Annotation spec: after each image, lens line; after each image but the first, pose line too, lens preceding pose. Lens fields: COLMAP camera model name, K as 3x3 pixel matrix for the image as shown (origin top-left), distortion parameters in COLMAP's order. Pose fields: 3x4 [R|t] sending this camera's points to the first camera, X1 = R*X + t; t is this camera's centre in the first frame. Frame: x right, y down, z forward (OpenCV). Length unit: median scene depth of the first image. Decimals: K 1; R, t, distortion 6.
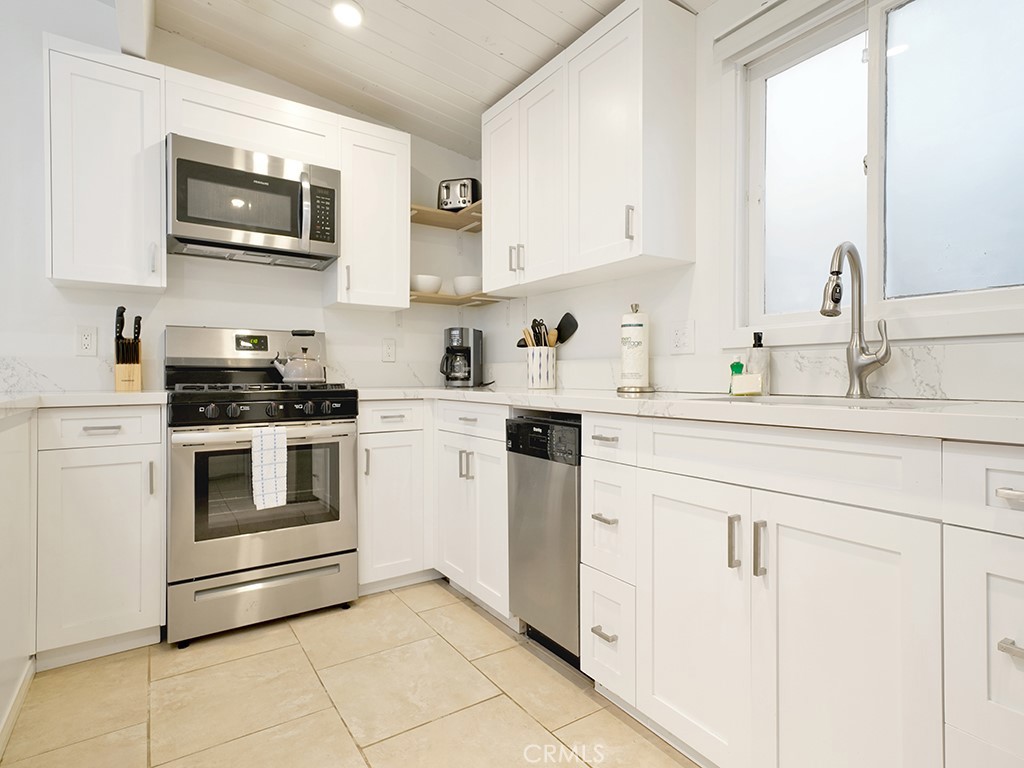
lens RADIAL K [[547.3, 0, 512.0], [0, 547.3, 384.0], [0, 0, 1]] dist [0.017711, -0.001046]
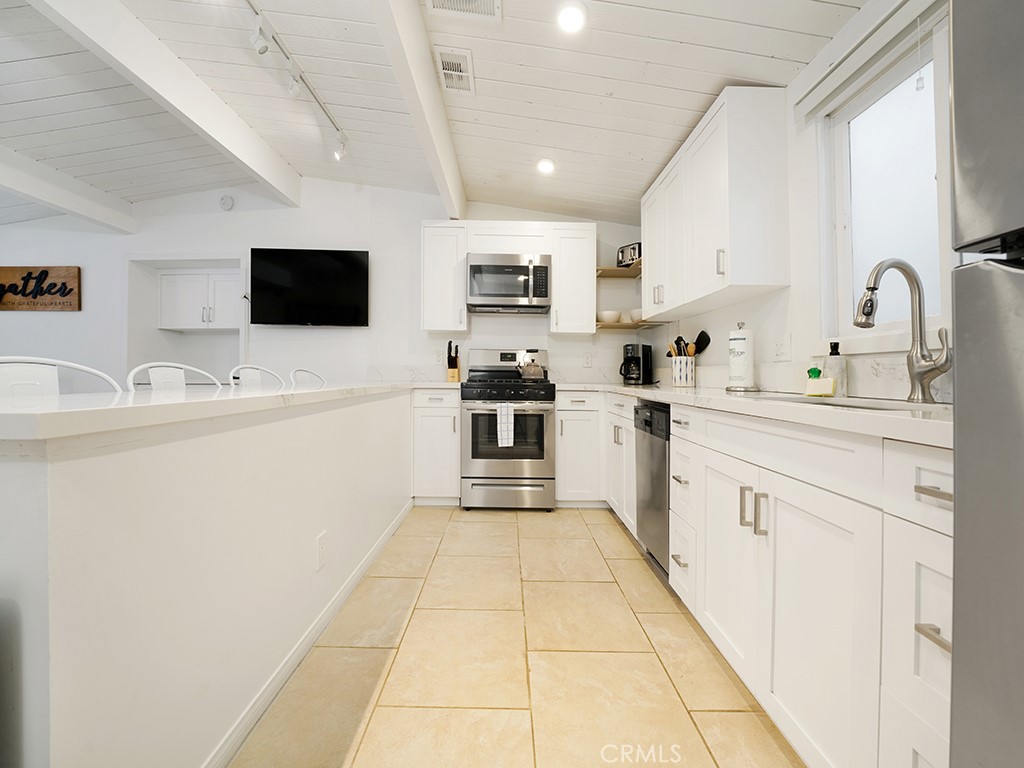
lens RADIAL K [[368.8, 0, 505.9], [0, 368.8, 386.5], [0, 0, 1]] dist [-0.017636, 0.001010]
pose [[0.825840, 0.028321, -0.563193, 0.249992], [-0.020573, 0.999586, 0.020099, -0.001893], [0.563529, -0.005012, 0.826081, -0.019736]]
